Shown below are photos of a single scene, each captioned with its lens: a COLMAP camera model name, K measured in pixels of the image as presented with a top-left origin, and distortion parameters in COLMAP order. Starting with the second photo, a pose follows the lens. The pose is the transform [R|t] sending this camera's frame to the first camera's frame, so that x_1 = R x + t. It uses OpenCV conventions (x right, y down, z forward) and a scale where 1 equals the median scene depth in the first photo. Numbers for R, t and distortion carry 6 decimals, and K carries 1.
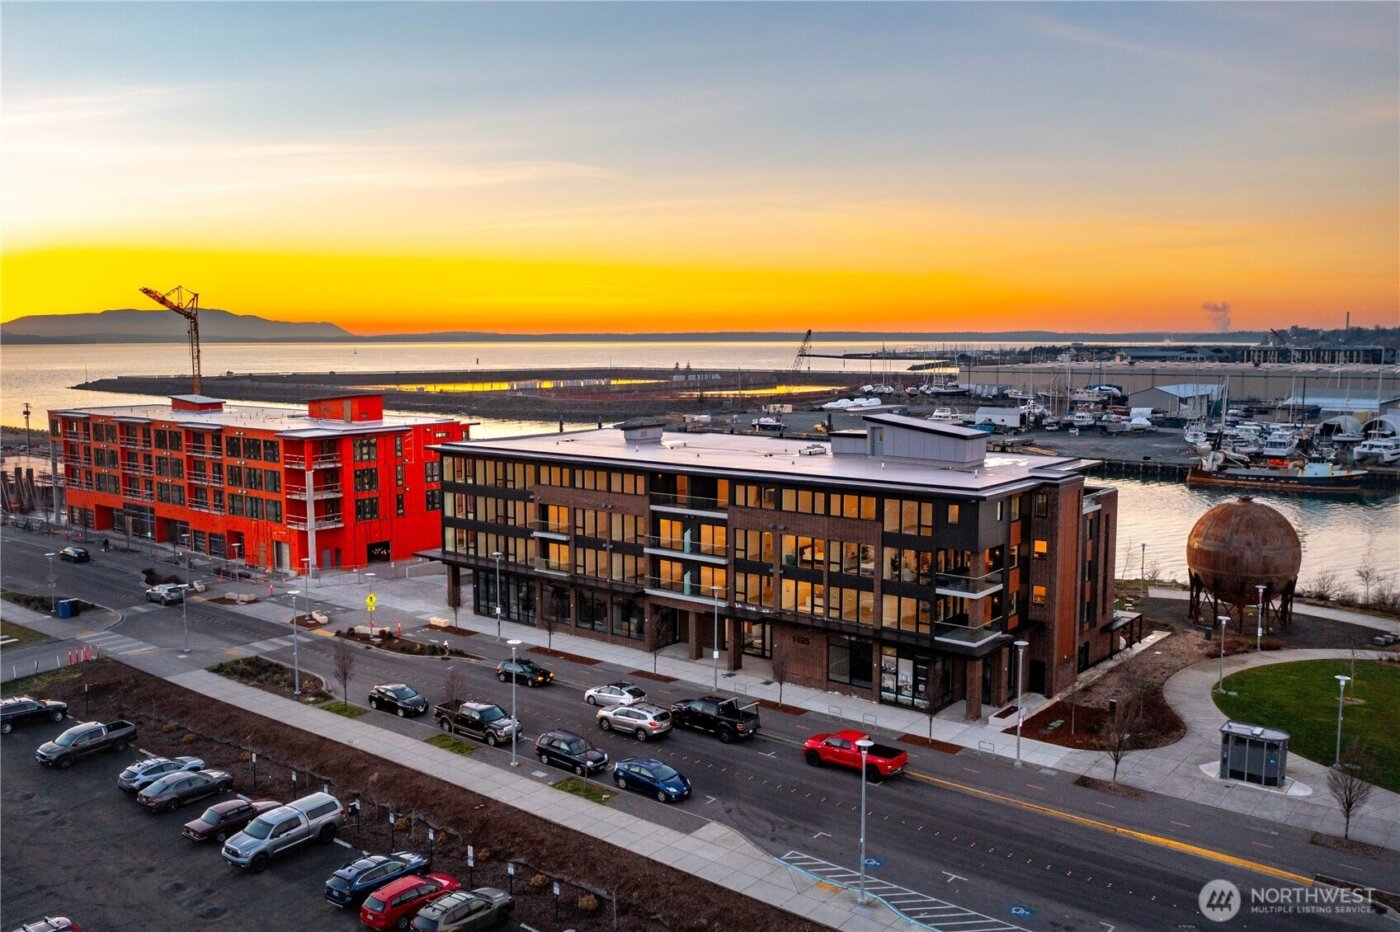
lens RADIAL K [[1197.1, 0, 700.0], [0, 1197.1, 466.0], [0, 0, 1]] dist [-0.013671, 0.003747]
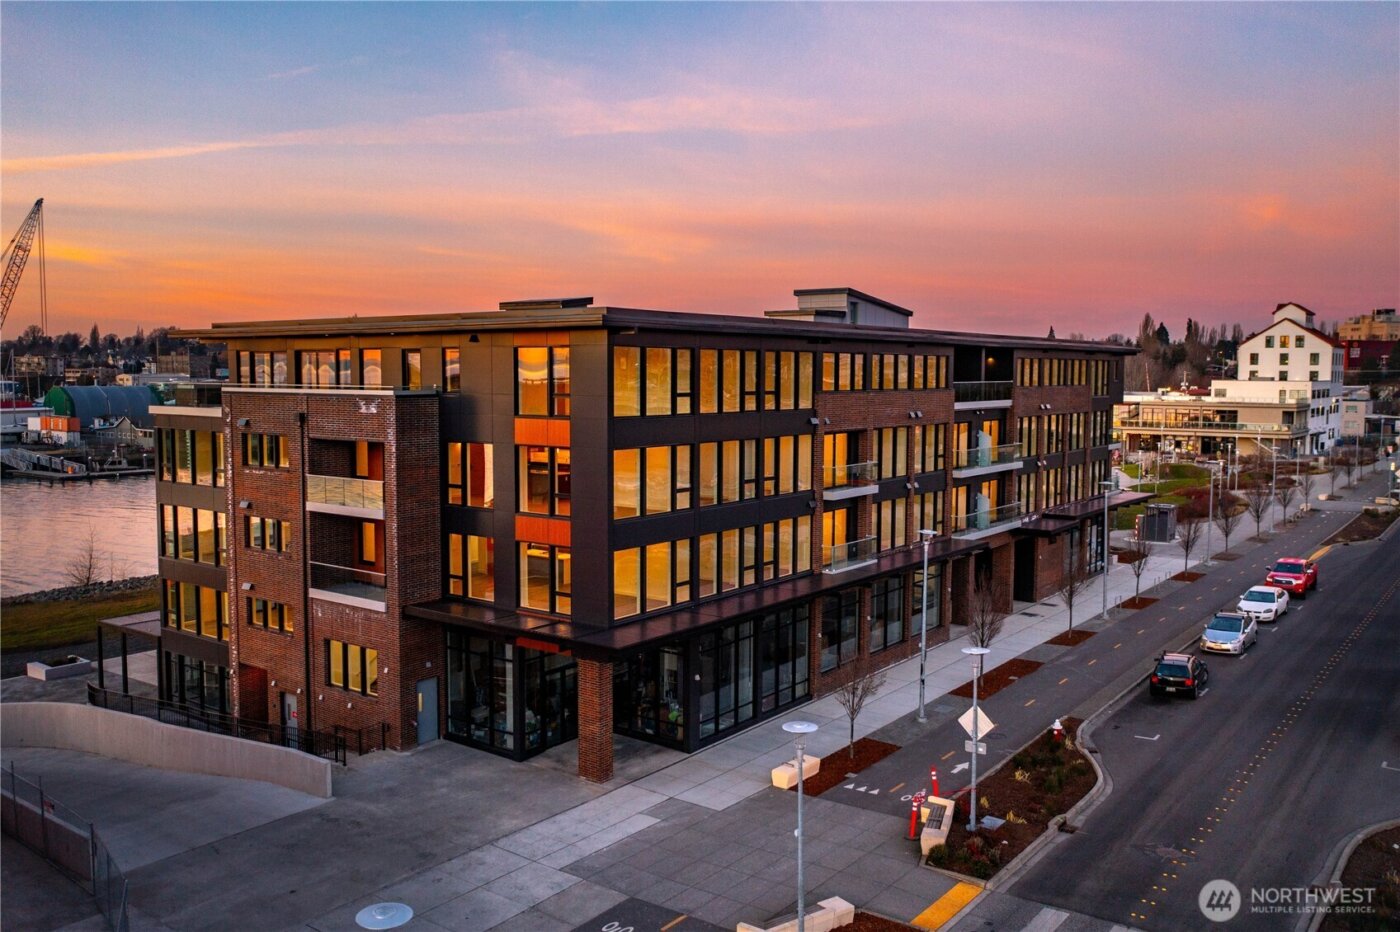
lens RADIAL K [[1197.1, 0, 700.0], [0, 1197.1, 466.0], [0, 0, 1]] dist [-0.013671, 0.003747]
pose [[-0.046364, -0.075904, 0.996037, -0.588344], [0.105961, 0.991110, 0.080461, 0.001017], [-0.993289, 0.109271, -0.037909, 1.044320]]
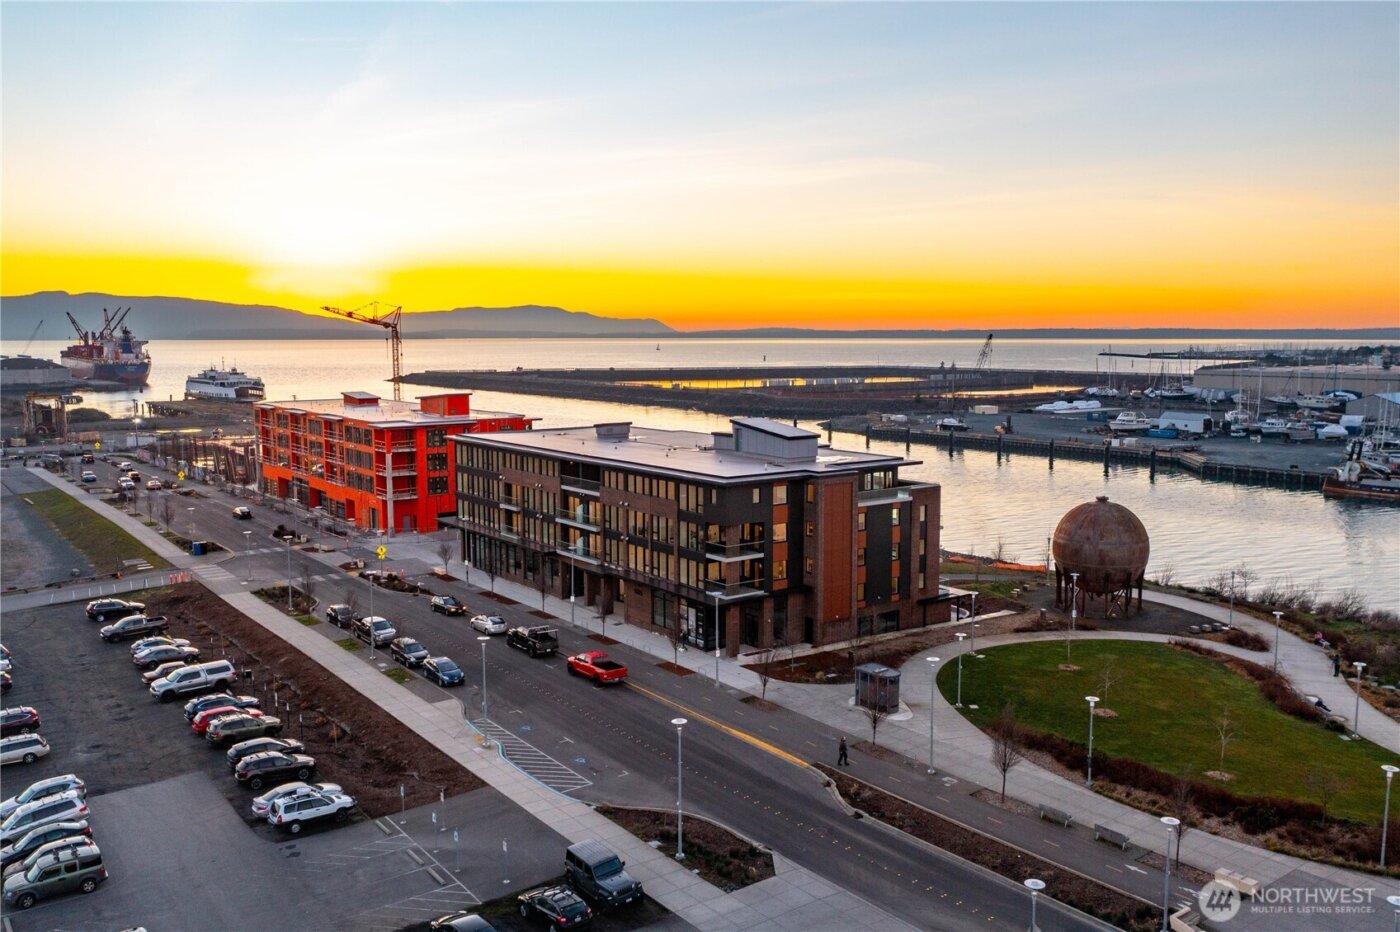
lens RADIAL K [[1197.1, 0, 700.0], [0, 1197.1, 466.0], [0, 0, 1]] dist [-0.013671, 0.003747]
pose [[0.967273, 0.028437, -0.252140, 0.389961], [-0.027648, 0.999595, 0.006673, -0.000712], [0.252228, 0.000516, 0.967668, -0.193589]]
